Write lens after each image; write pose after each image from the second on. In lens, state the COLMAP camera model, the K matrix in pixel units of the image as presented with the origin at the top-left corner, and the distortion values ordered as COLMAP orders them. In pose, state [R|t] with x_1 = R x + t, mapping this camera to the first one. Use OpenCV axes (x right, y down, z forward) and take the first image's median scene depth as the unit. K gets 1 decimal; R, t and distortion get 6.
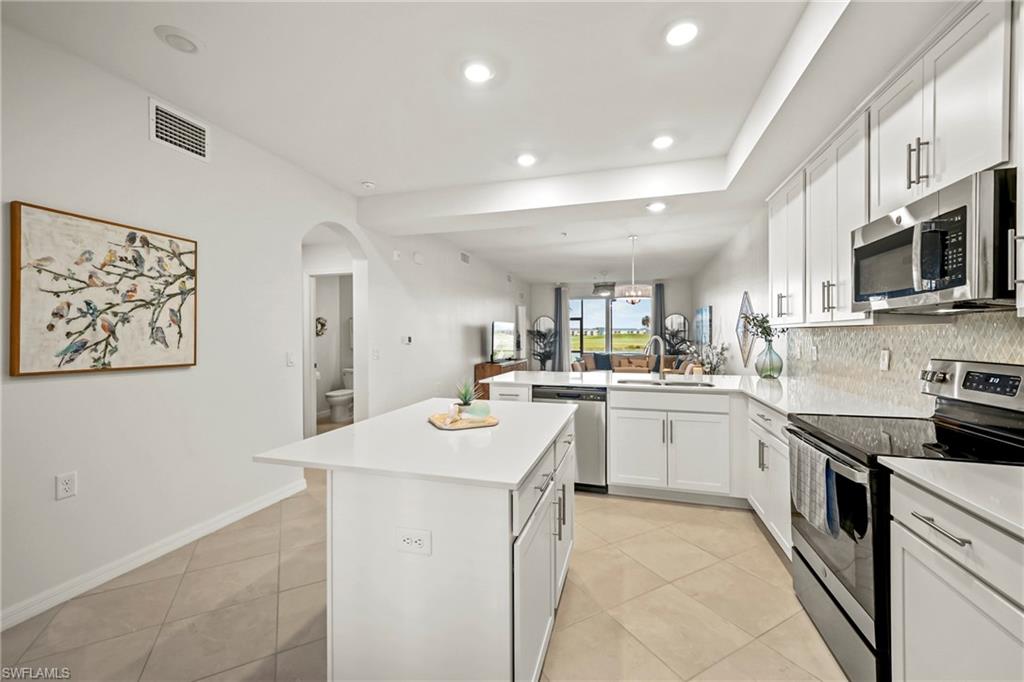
lens RADIAL K [[406.0, 0, 515.1], [0, 406.0, 338.2], [0, 0, 1]] dist [0.003165, 0.000522]
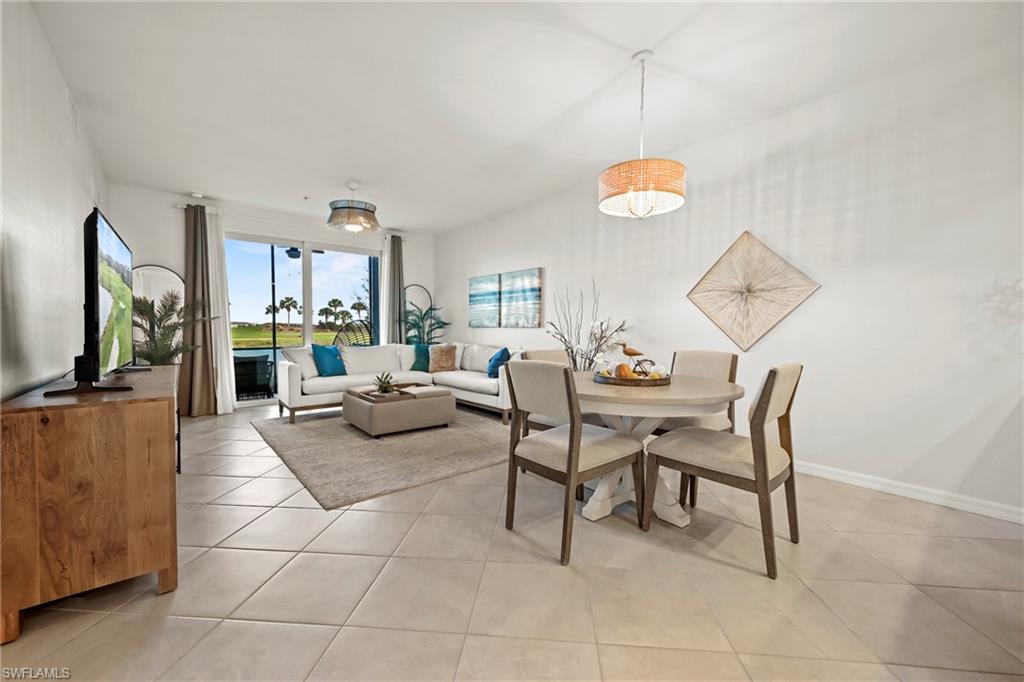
lens RADIAL K [[407.2, 0, 512.0], [0, 407.2, 341.0], [0, 0, 1]] dist [0.006529, 0.000121]
pose [[0.562096, -0.021035, 0.826804, -0.382935], [0.005295, 0.999748, 0.021835, 0.093381], [-0.827055, -0.007895, 0.562066, 2.248224]]
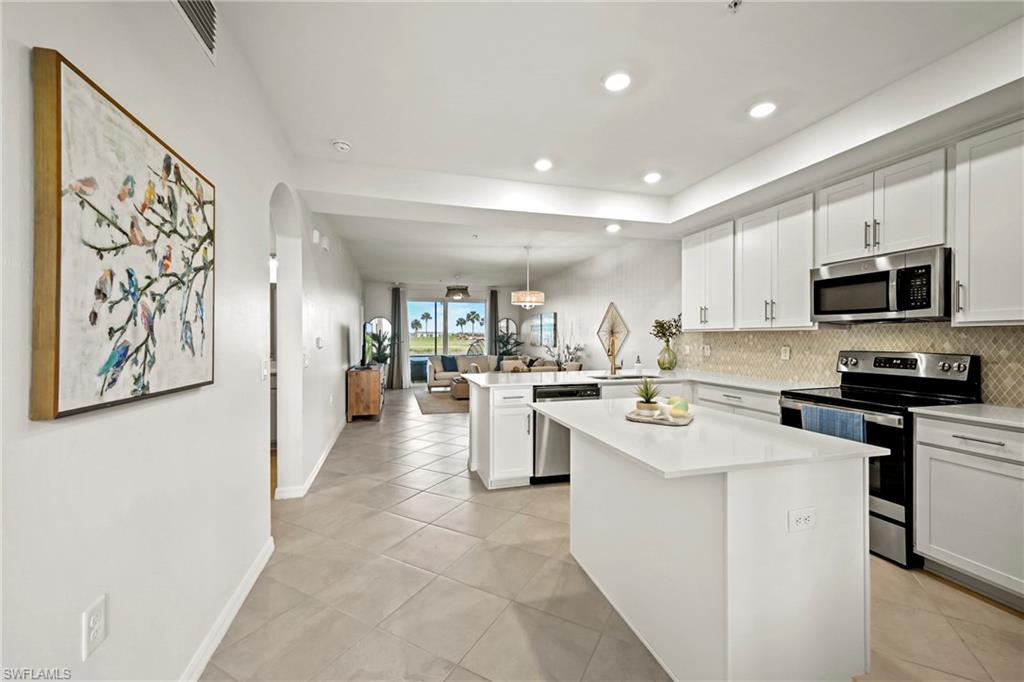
lens RADIAL K [[407.2, 0, 512.0], [0, 407.2, 341.0], [0, 0, 1]] dist [0.006529, 0.000121]
pose [[0.847670, -0.003999, 0.530509, -0.846777], [0.004560, 0.999990, 0.000252, 0.003839], [-0.530504, 0.002206, 0.847679, 0.257664]]
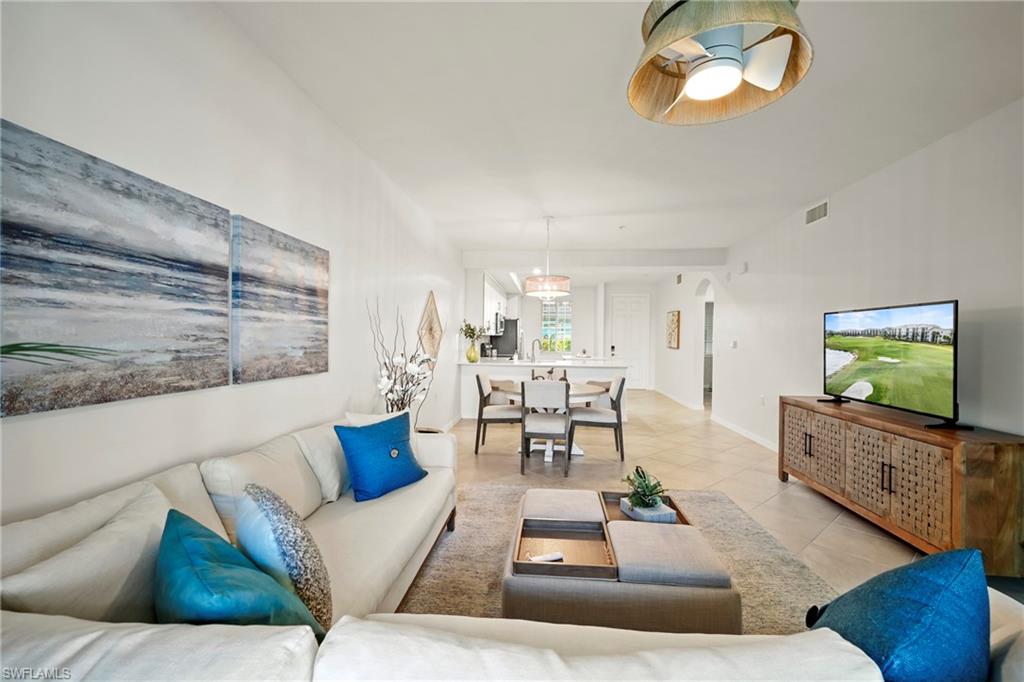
lens RADIAL K [[406.0, 0, 515.1], [0, 406.0, 338.2], [0, 0, 1]] dist [0.003165, 0.000522]
pose [[-0.981583, -0.008726, -0.190835, 1.312561], [-0.010885, 0.999888, 0.010272, -0.044017], [0.190724, 0.012160, -0.981568, 4.614476]]
